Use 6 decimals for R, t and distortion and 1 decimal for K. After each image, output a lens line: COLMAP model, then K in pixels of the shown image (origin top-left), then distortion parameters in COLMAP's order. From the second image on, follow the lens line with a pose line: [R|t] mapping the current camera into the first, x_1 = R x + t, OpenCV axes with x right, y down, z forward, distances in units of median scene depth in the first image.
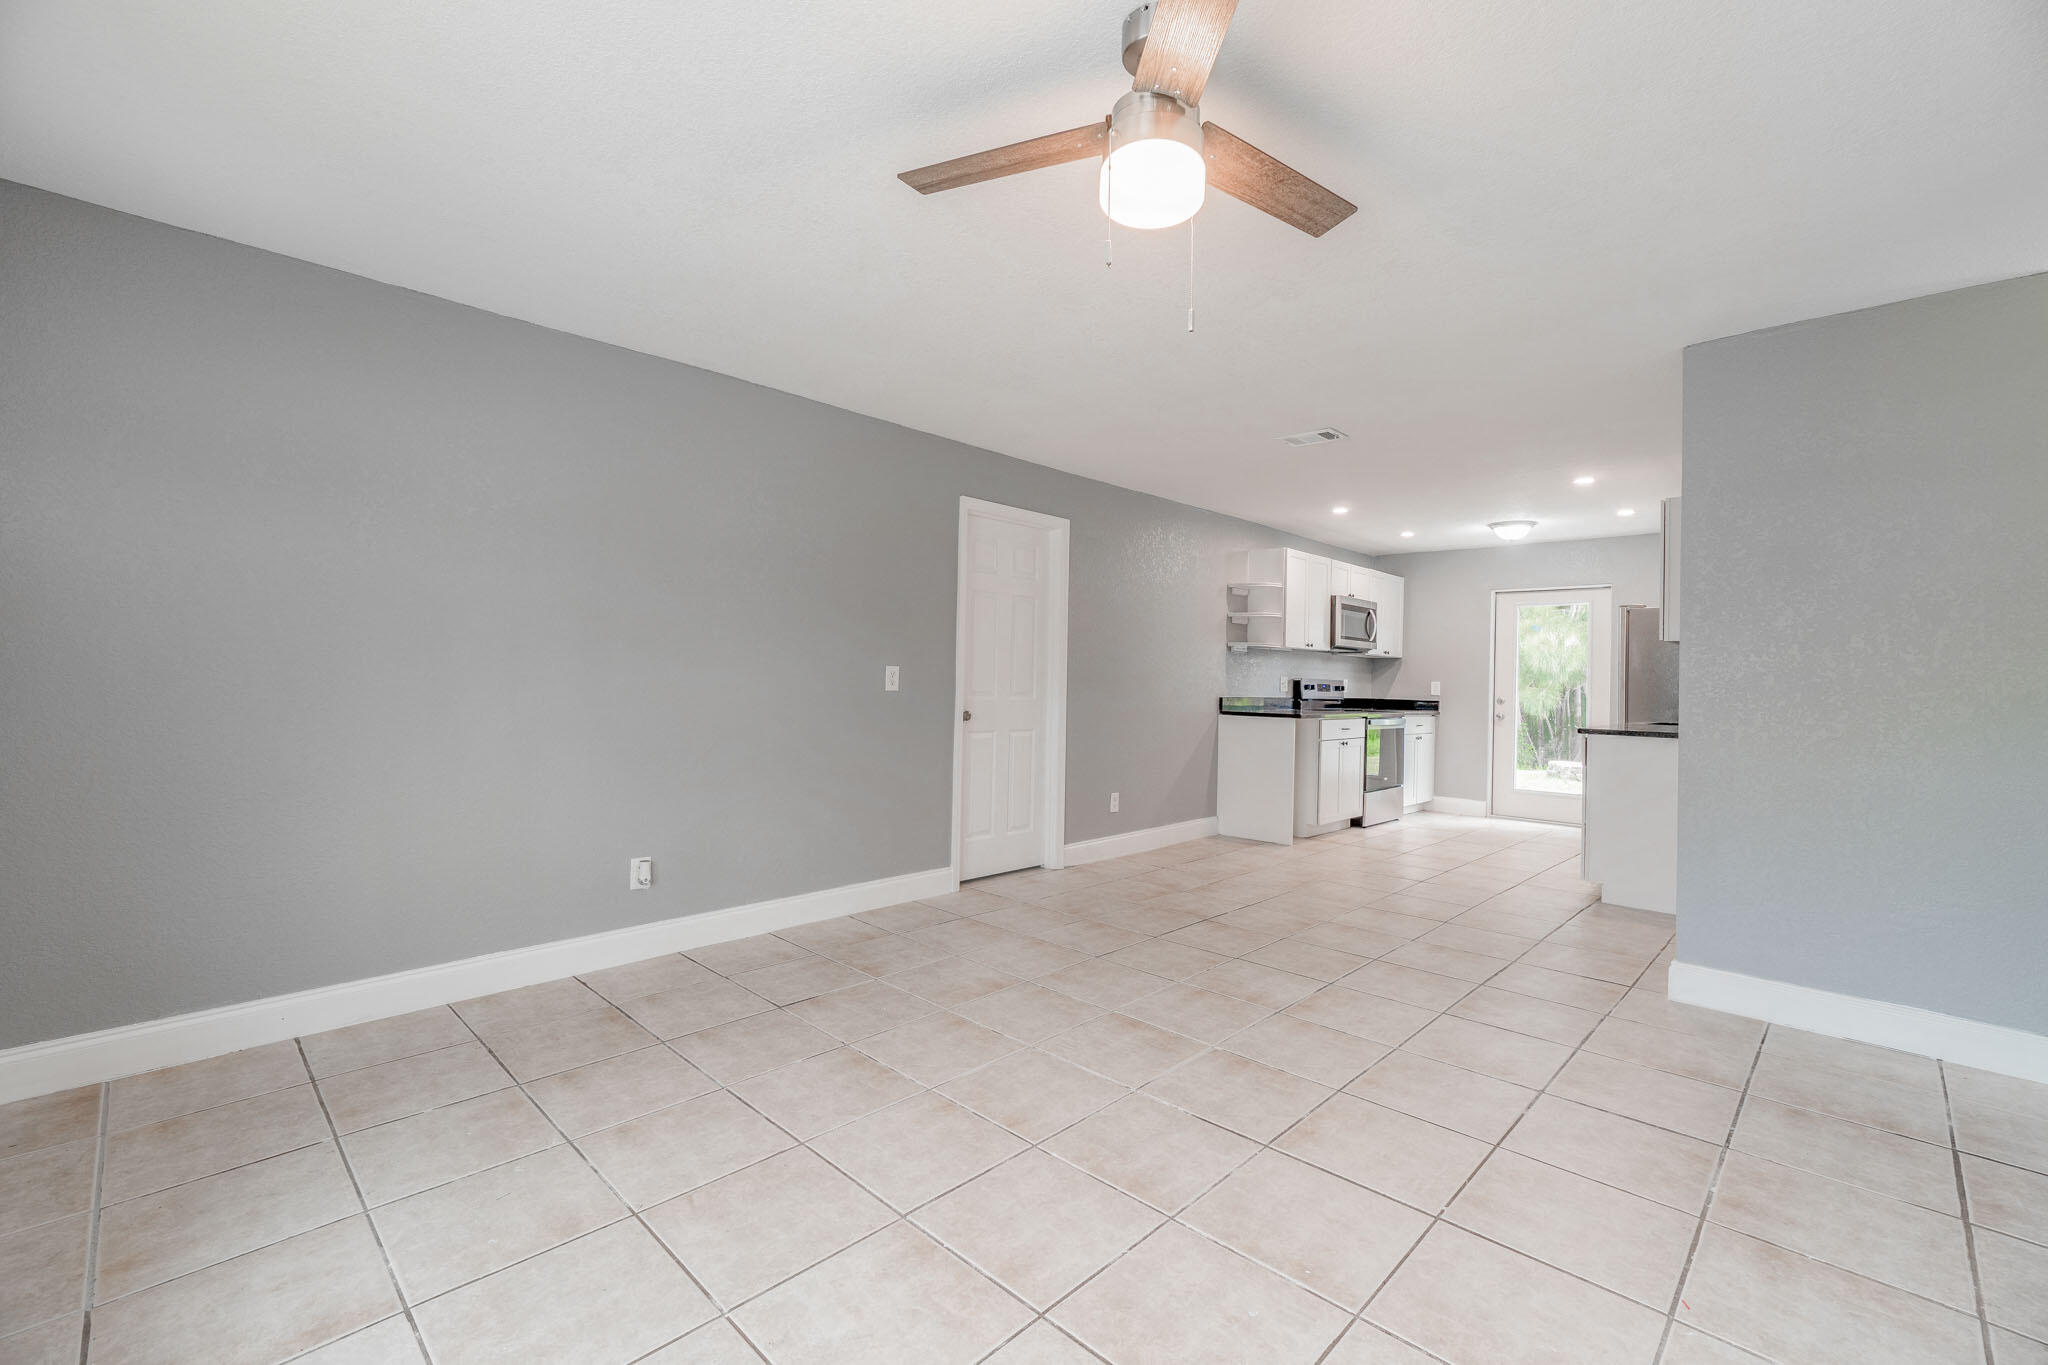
lens RADIAL K [[877.1, 0, 1017.9], [0, 877.1, 675.3], [0, 0, 1]] dist [-0.003882, 0.000950]
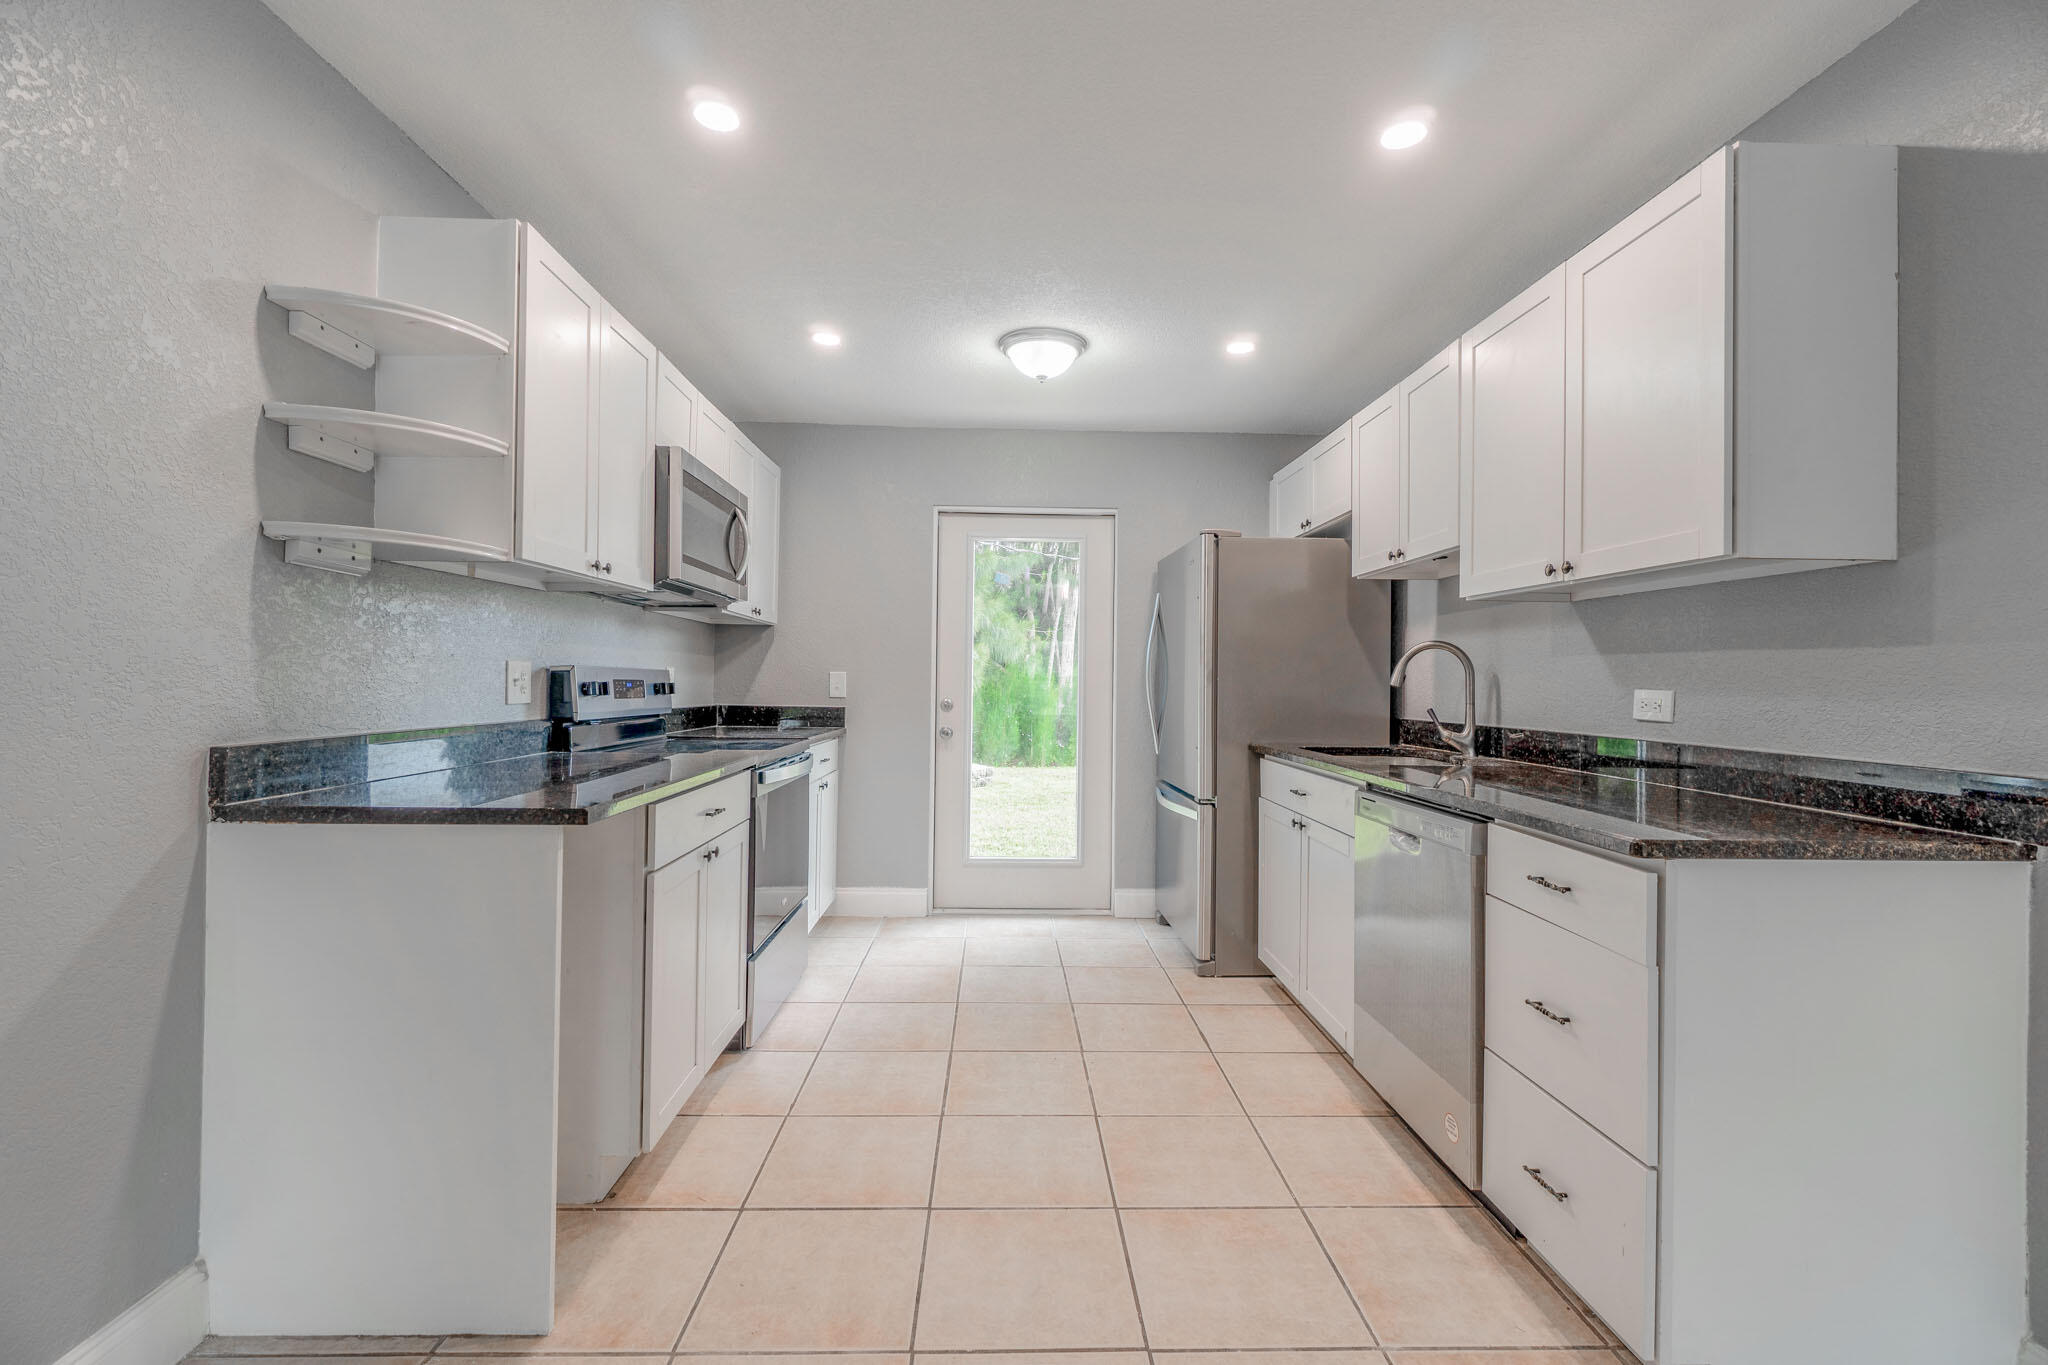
lens RADIAL K [[877.1, 0, 1021.6], [0, 877.1, 671.1], [0, 0, 1]] dist [-0.003882, 0.000950]
pose [[0.690774, -0.005842, 0.723047, 0.204337], [-0.002390, 0.999943, 0.010362, 0.001743], [-0.723067, -0.008886, 0.690721, 0.662643]]
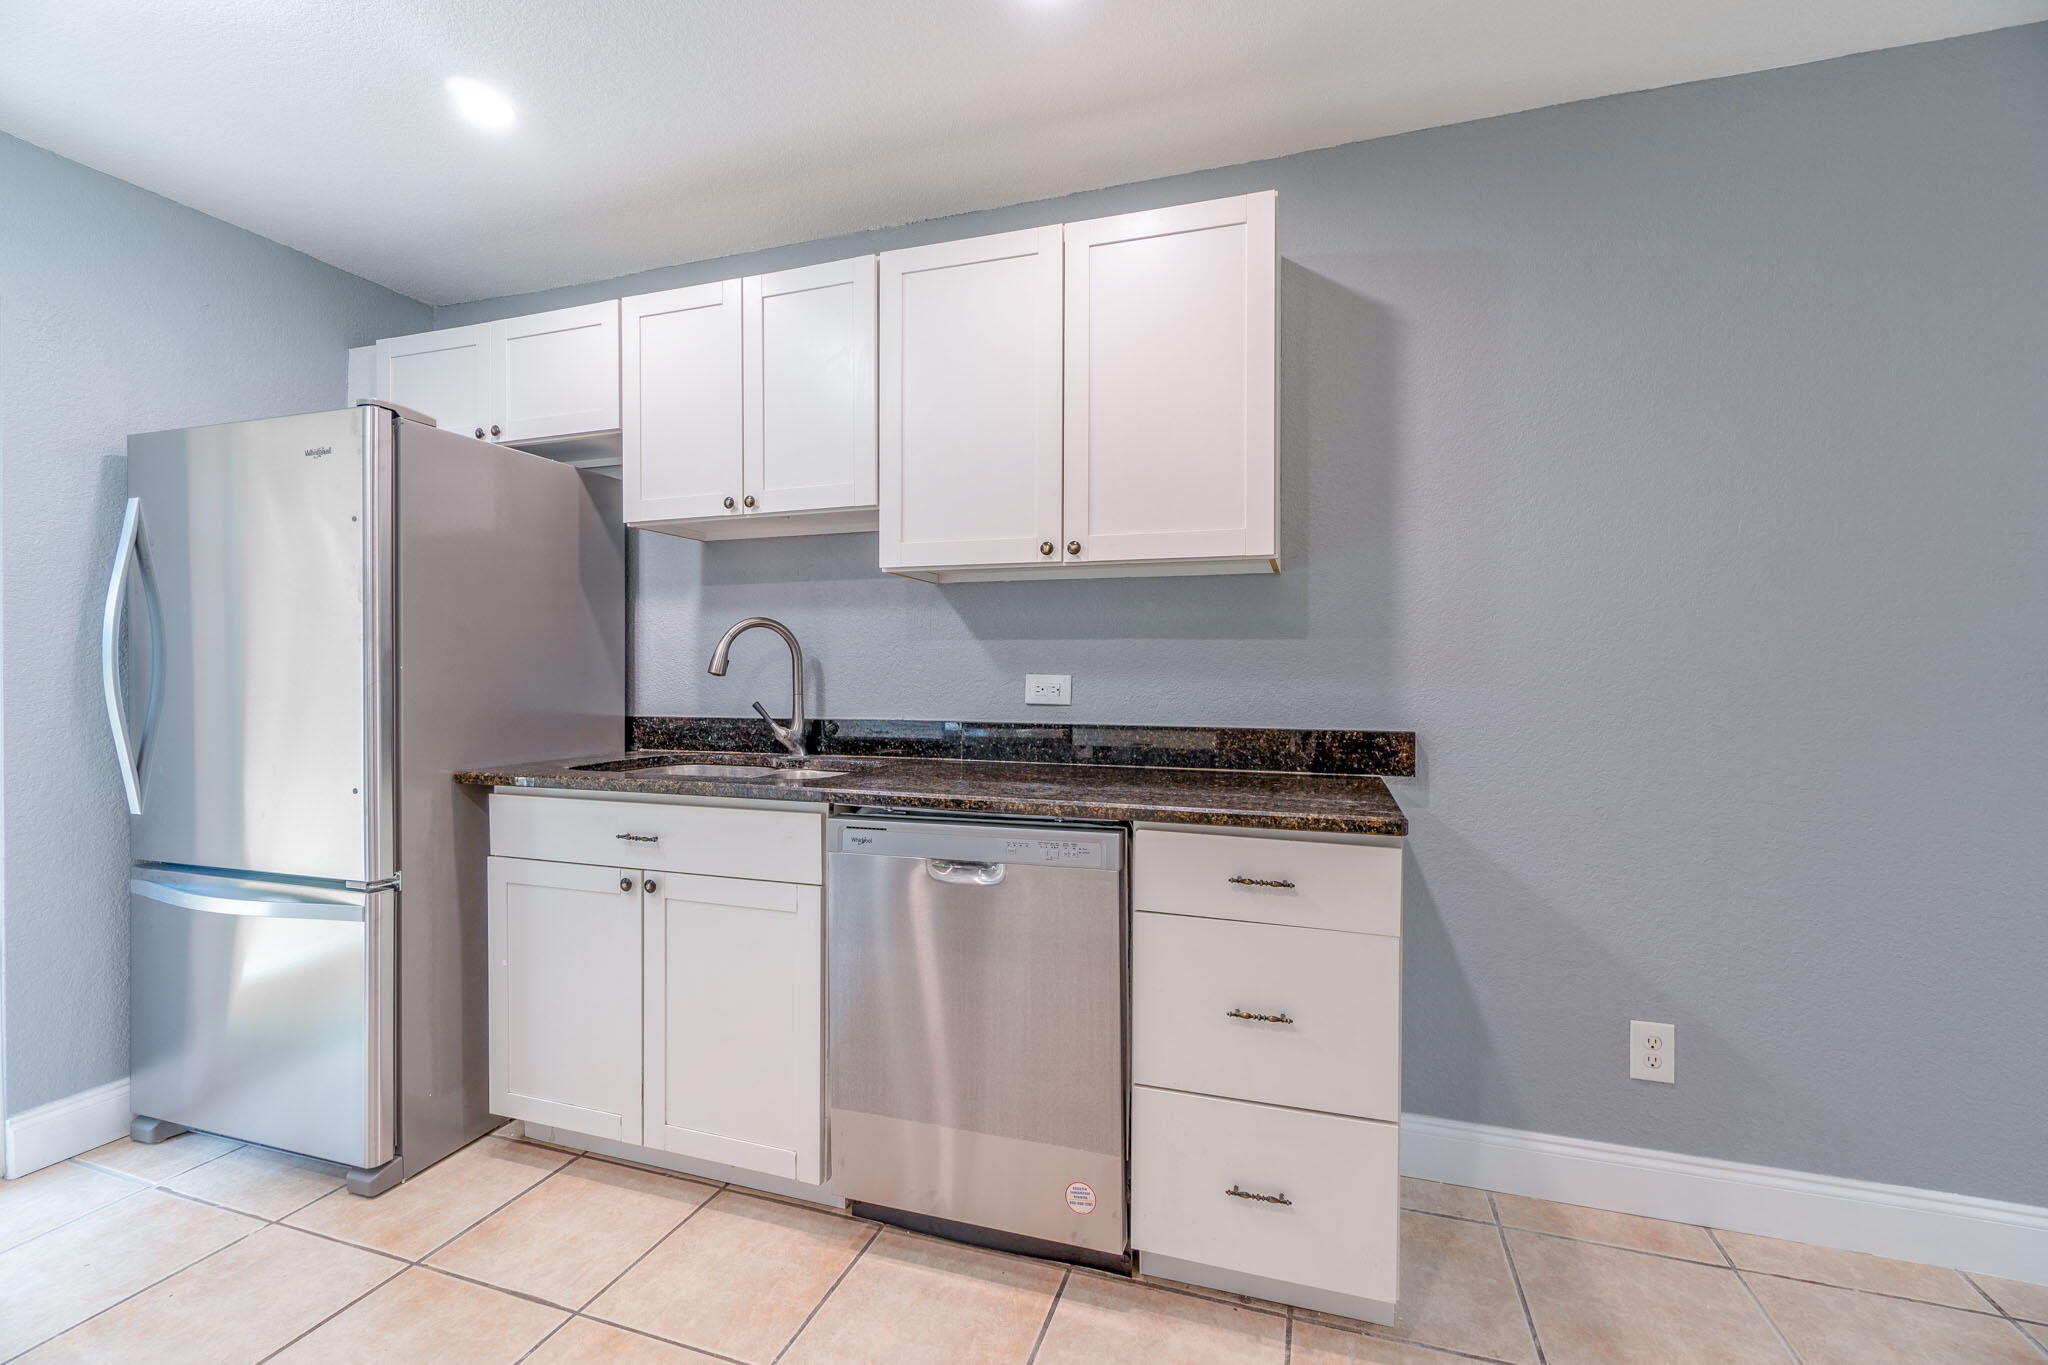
lens RADIAL K [[877.1, 0, 1026.3], [0, 877.1, 668.8], [0, 0, 1]] dist [-0.003882, 0.000950]
pose [[-0.438441, -0.018352, 0.898572, 0.297079], [-0.016448, 0.999788, 0.012394, 0.005071], [-0.898609, -0.009346, -0.438650, 0.872734]]
